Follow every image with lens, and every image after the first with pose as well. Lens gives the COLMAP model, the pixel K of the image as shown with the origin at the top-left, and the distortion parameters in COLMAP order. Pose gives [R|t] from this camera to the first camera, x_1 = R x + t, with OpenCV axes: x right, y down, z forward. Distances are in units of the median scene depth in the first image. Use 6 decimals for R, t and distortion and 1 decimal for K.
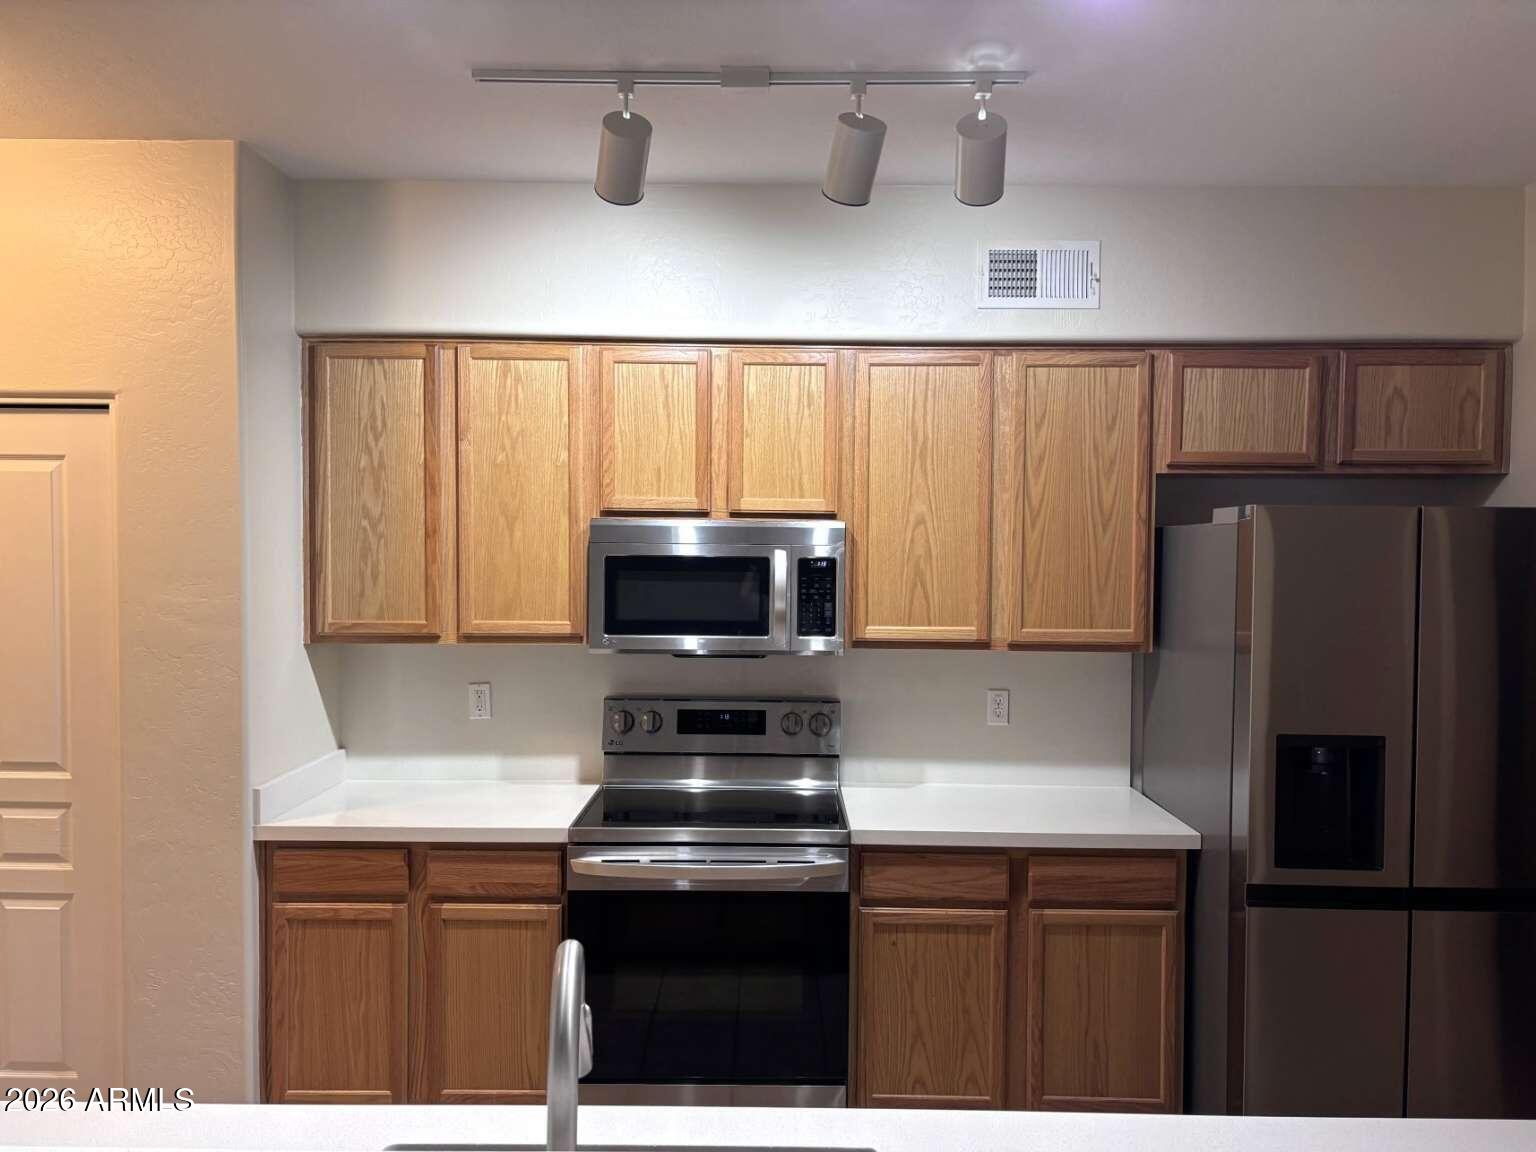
lens RADIAL K [[1164.2, 0, 759.1], [0, 1164.2, 580.7], [0, 0, 1]] dist [0.058582, -0.044242]
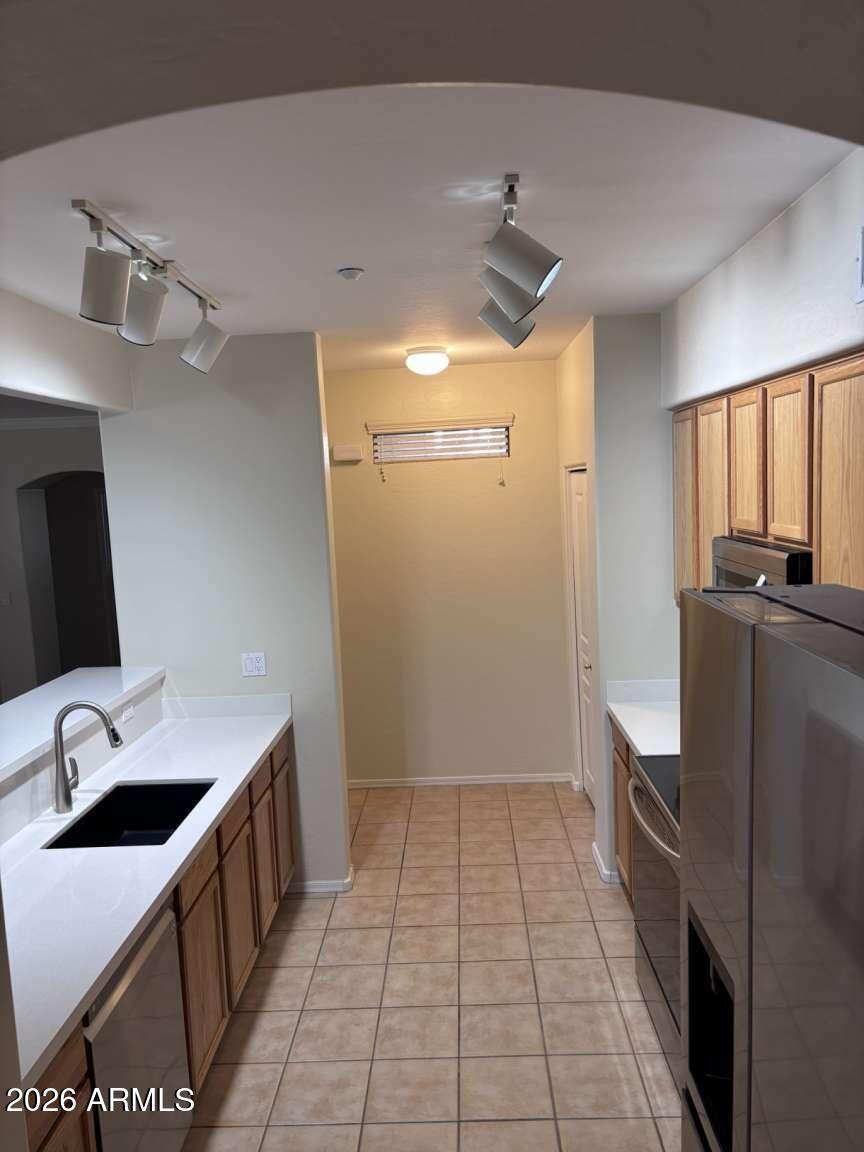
lens RADIAL K [[873.2, 0, 429.1], [0, 873.2, 578.5], [0, 0, 1]] dist [0.058582, -0.044242]
pose [[-0.035684, 0.098644, -0.994483, 0.909555], [0.009914, 0.995103, 0.098350, -0.113375], [0.999314, -0.006350, -0.036487, 0.794329]]
